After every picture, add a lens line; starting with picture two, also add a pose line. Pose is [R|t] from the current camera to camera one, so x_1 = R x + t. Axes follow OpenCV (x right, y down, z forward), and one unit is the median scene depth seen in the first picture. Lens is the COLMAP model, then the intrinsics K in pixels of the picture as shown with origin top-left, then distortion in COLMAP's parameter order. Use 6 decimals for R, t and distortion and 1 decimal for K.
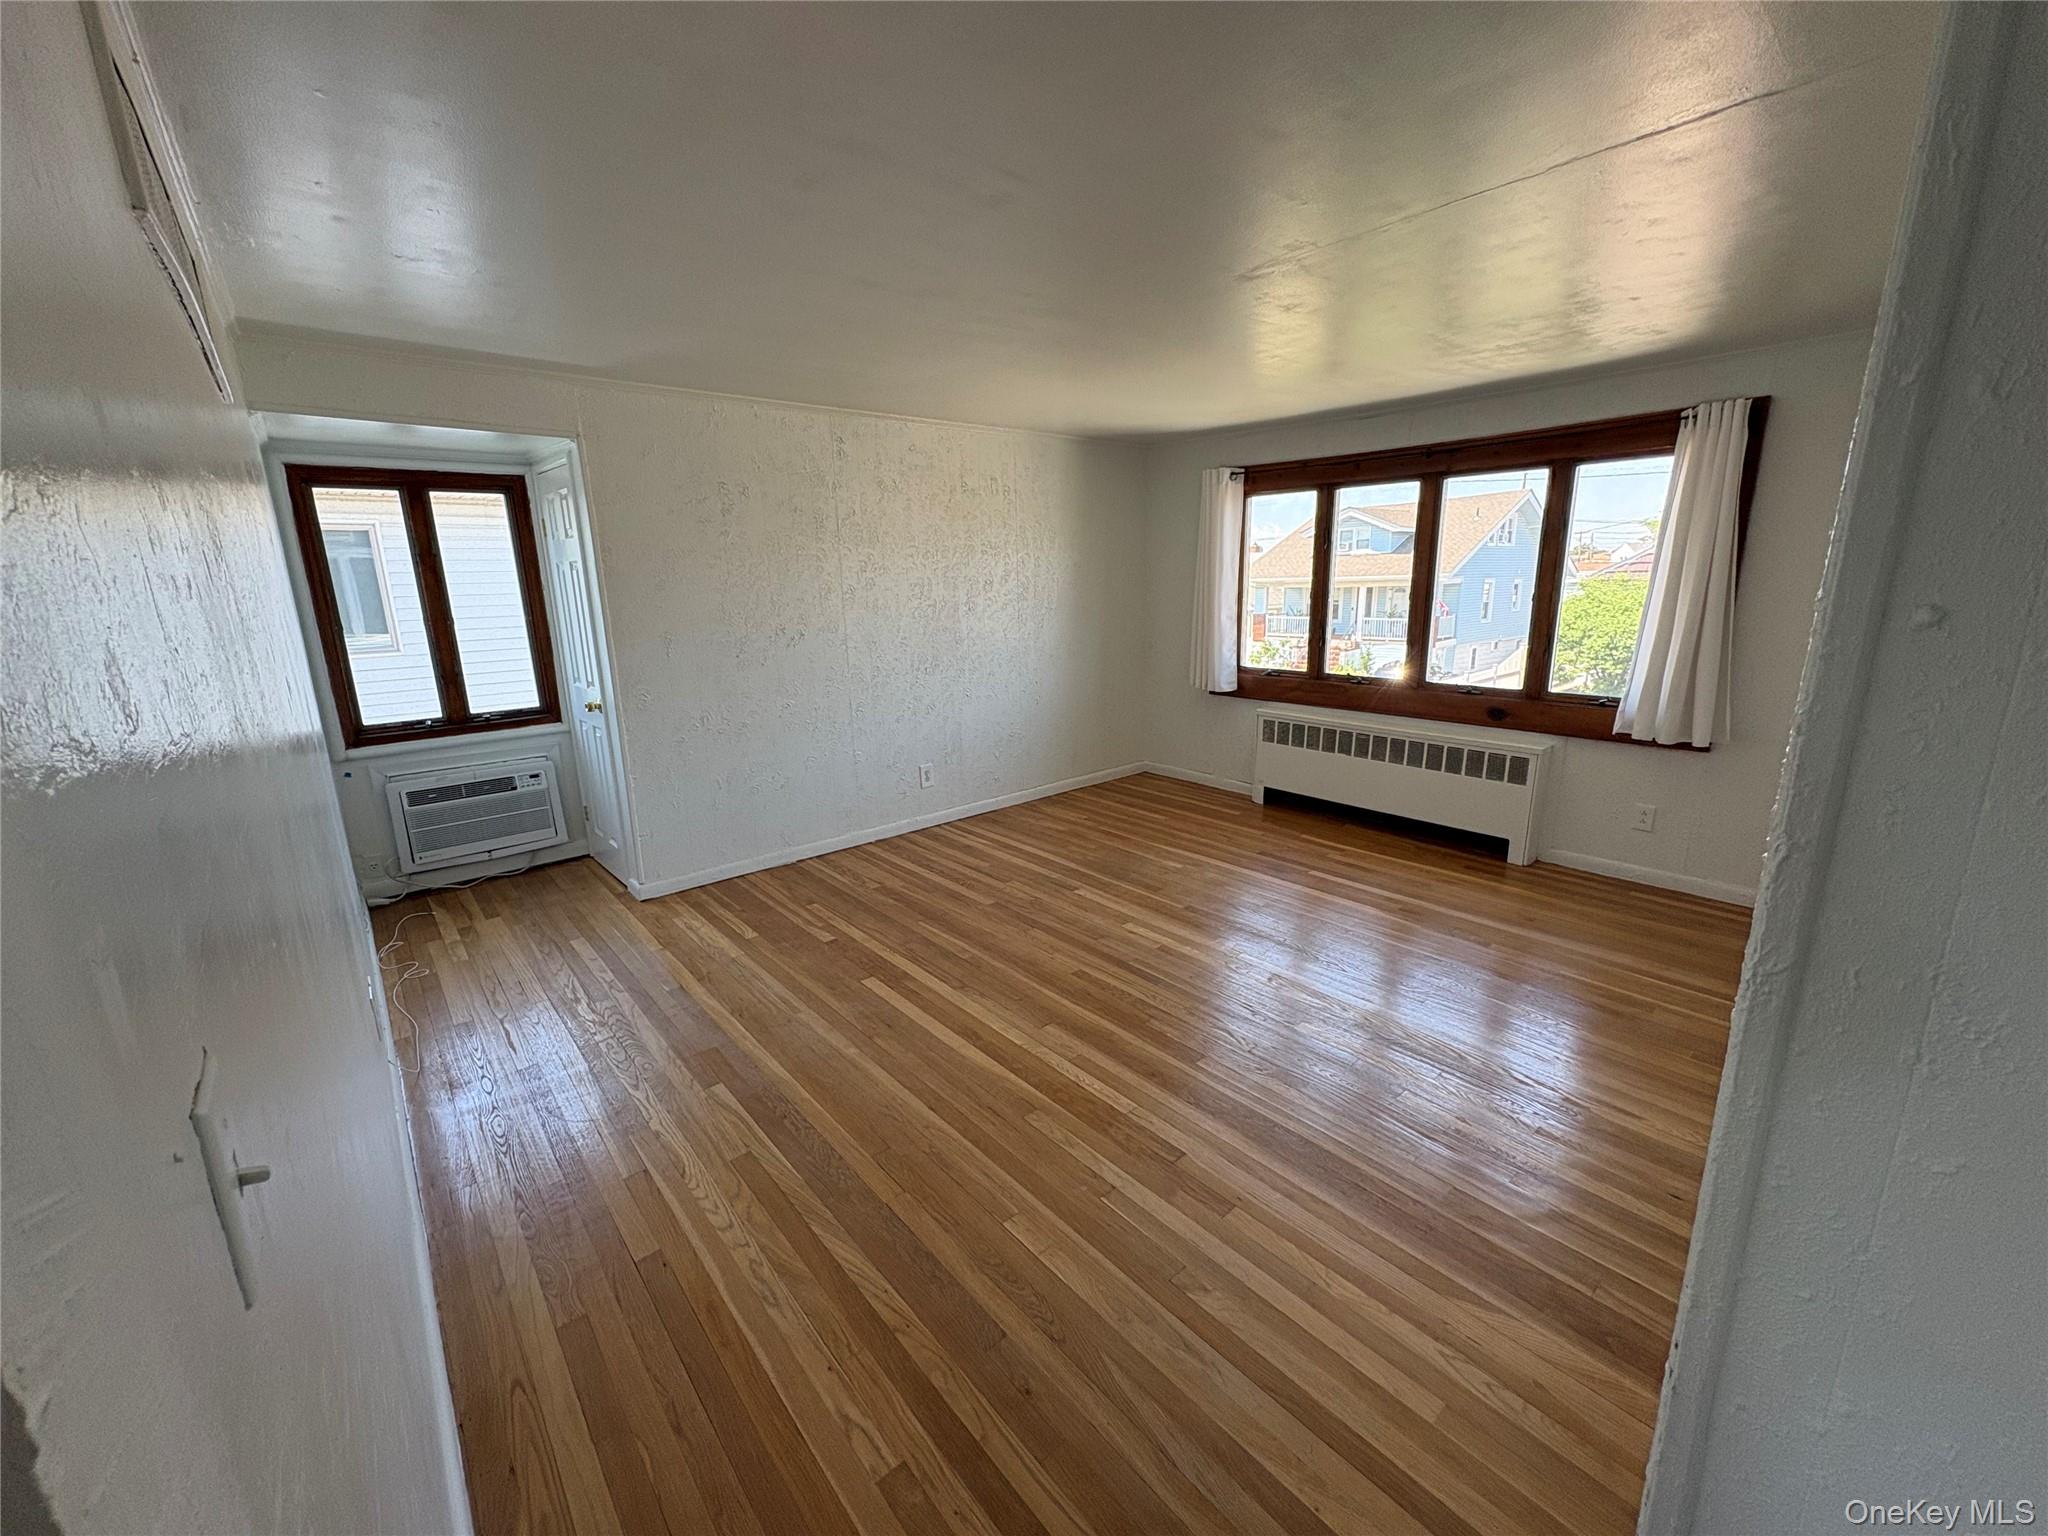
lens RADIAL K [[814.6, 0, 1025.9], [0, 814.6, 770.6], [0, 0, 1]] dist [-0.000903, 0.000521]
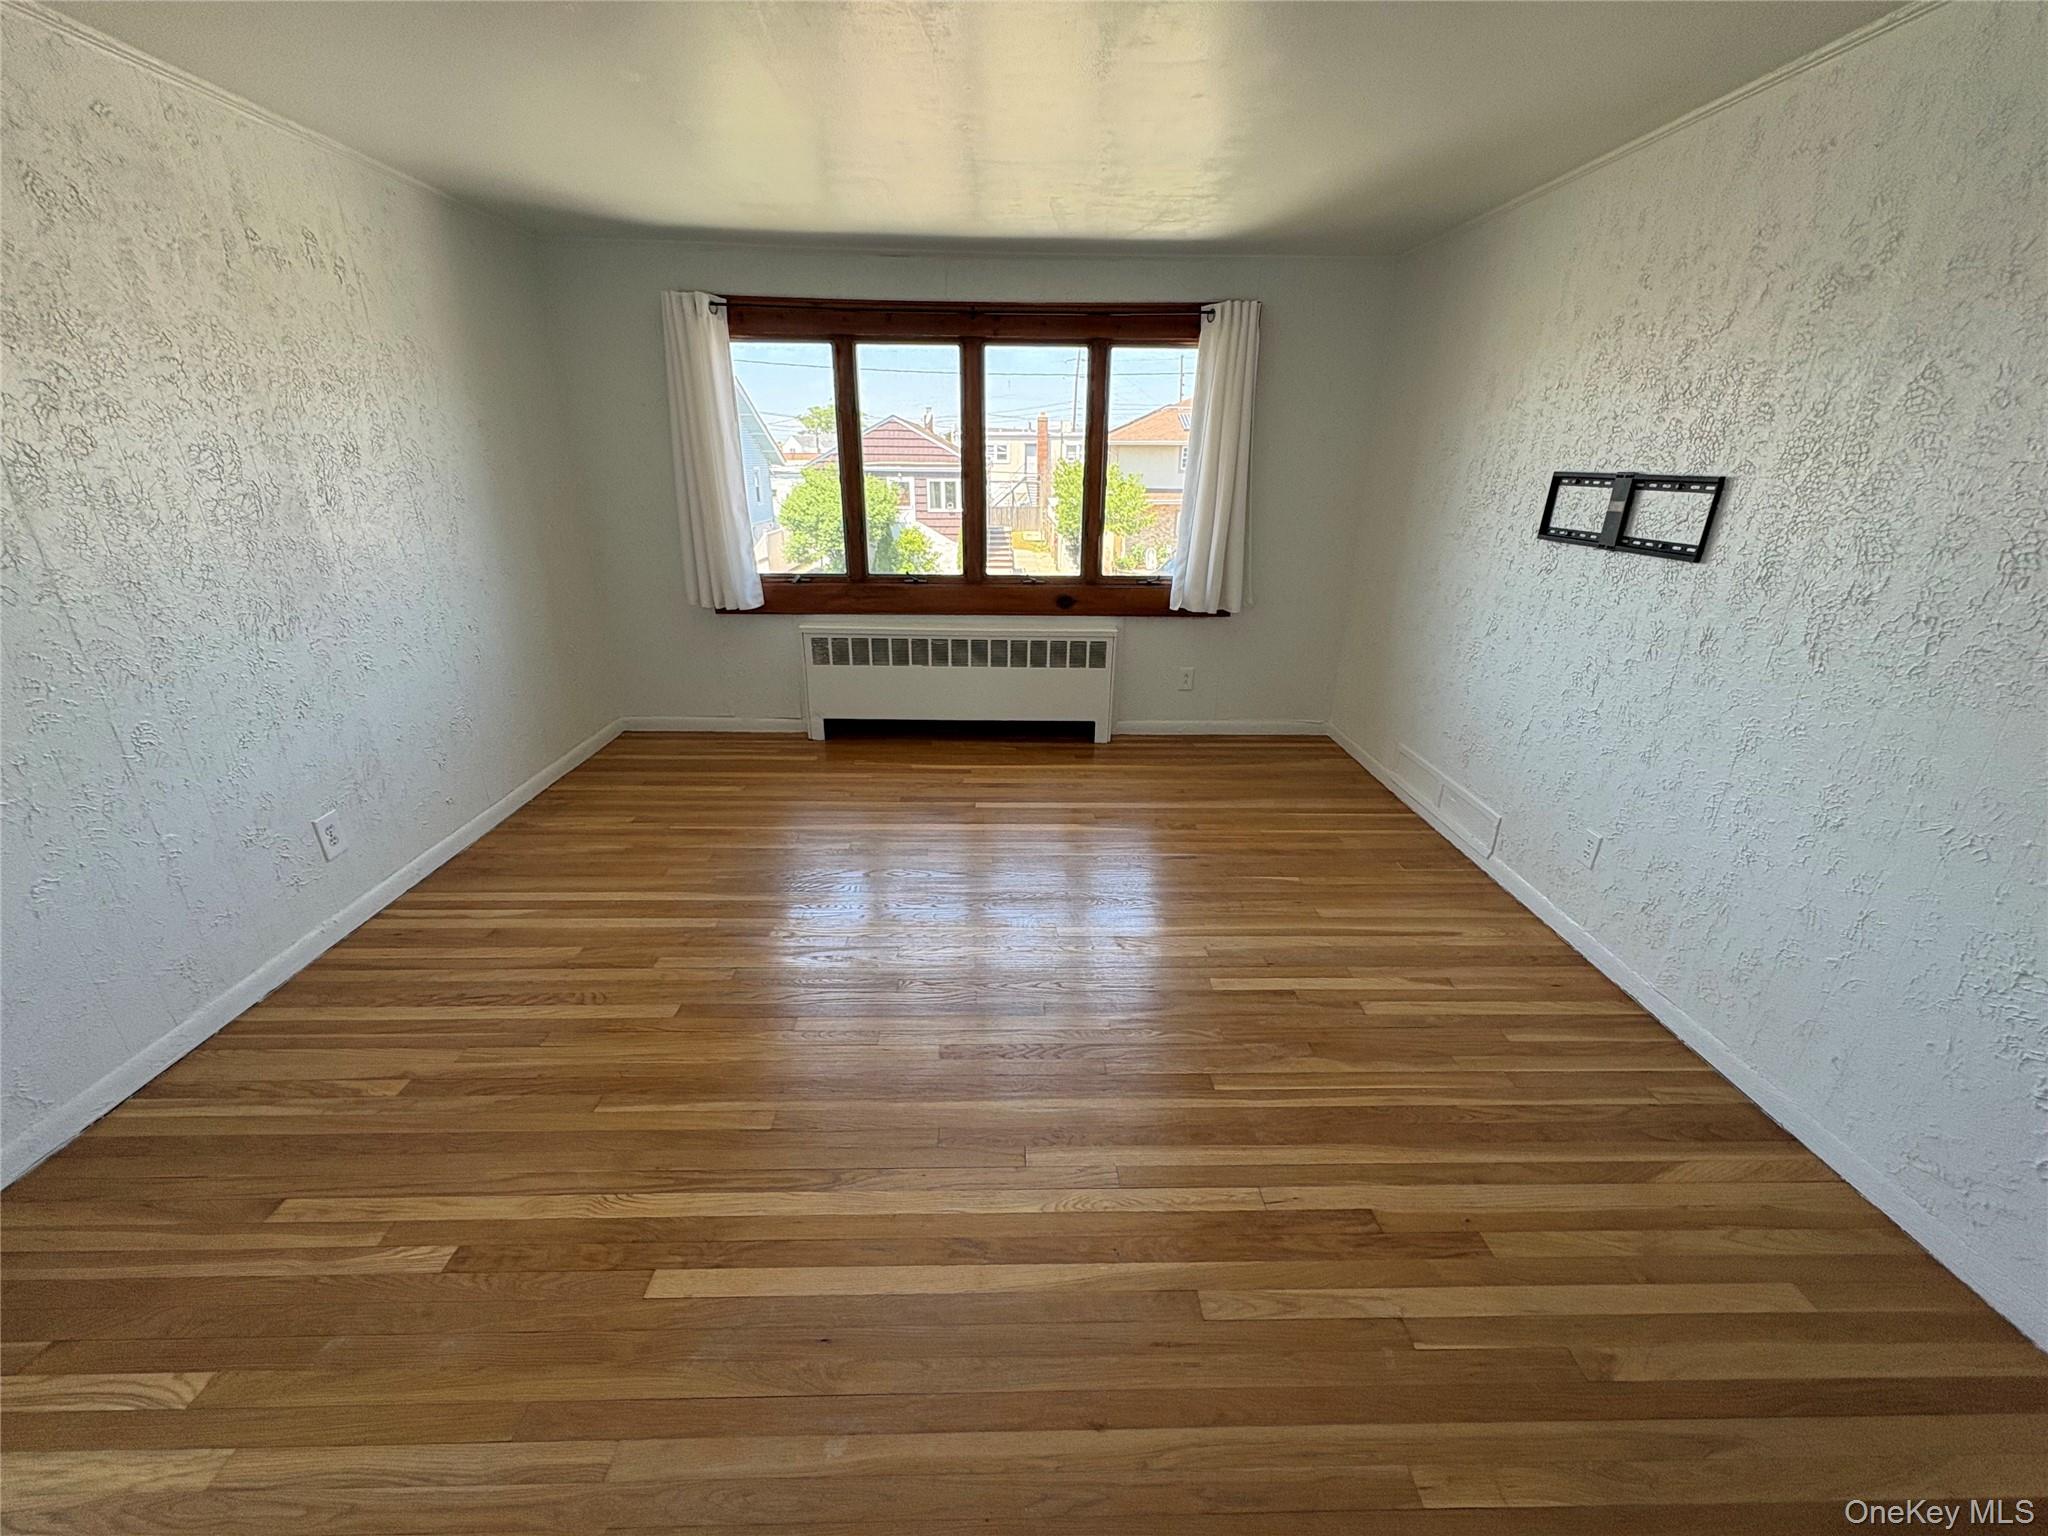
lens RADIAL K [[814.6, 0, 1025.9], [0, 814.6, 770.6], [0, 0, 1]] dist [-0.000903, 0.000521]
pose [[0.631108, -0.254777, 0.732660, -0.237515], [0.159623, 0.966962, 0.198756, -0.073672], [-0.759094, -0.008487, 0.650926, 0.366958]]
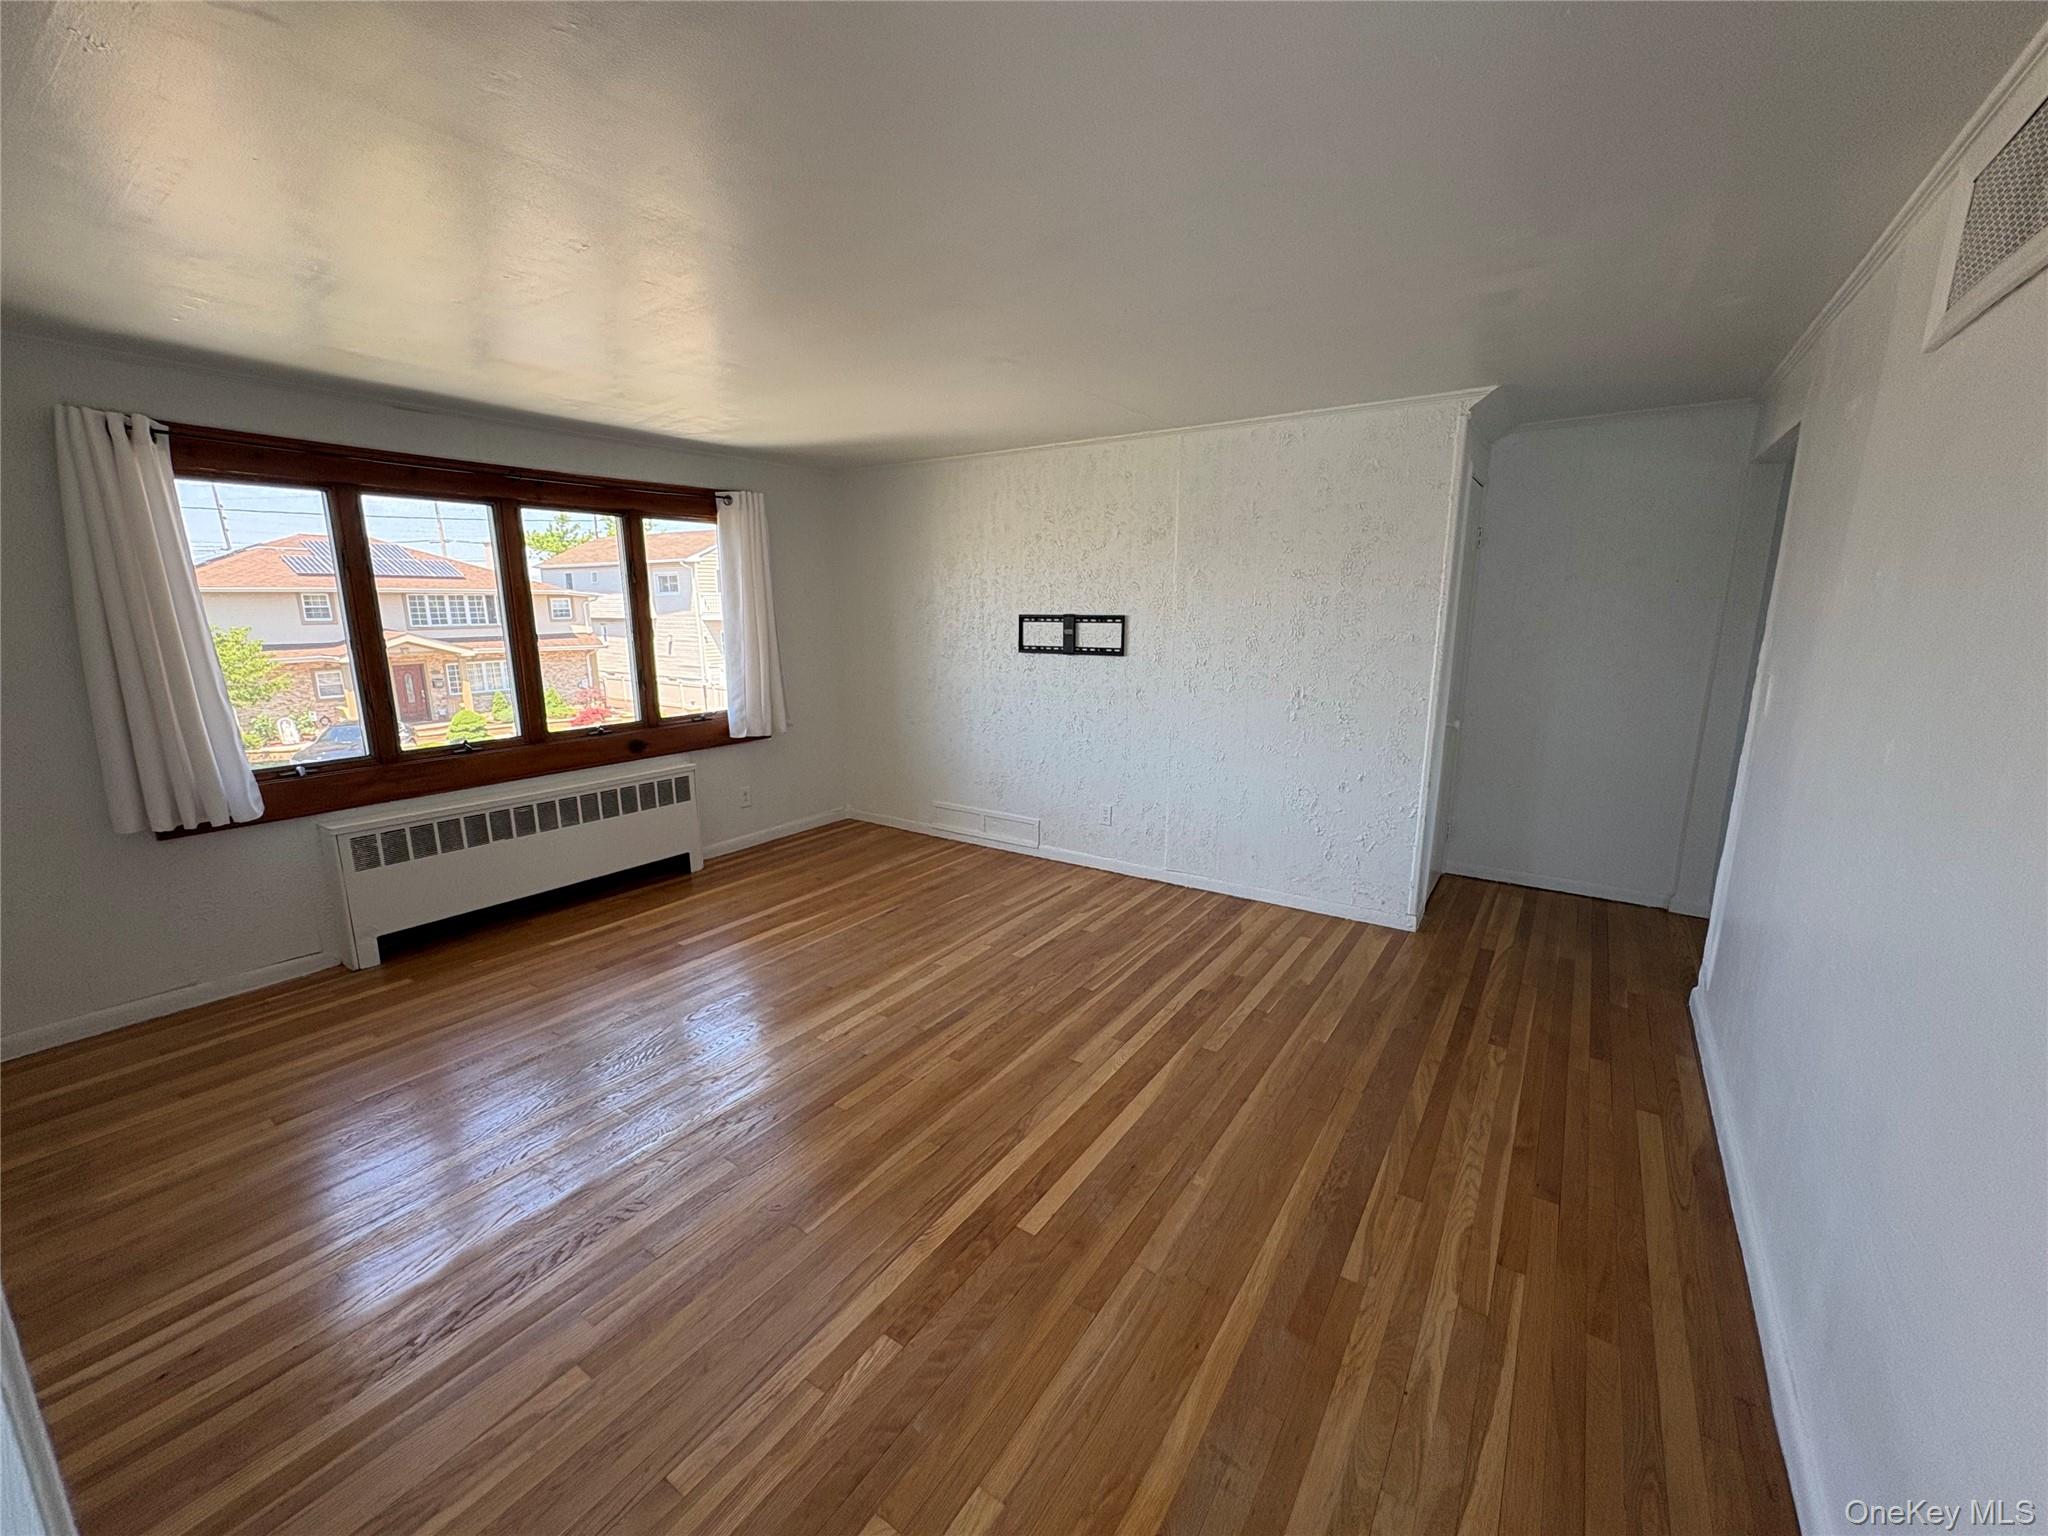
lens RADIAL K [[814.6, 0, 1025.9], [0, 814.6, 770.6], [0, 0, 1]] dist [-0.000903, 0.000521]
pose [[-0.259273, -0.175076, 0.949803, -0.524358], [0.237006, 0.941828, 0.238303, -0.165762], [-0.936272, 0.286894, -0.202697, 0.732905]]
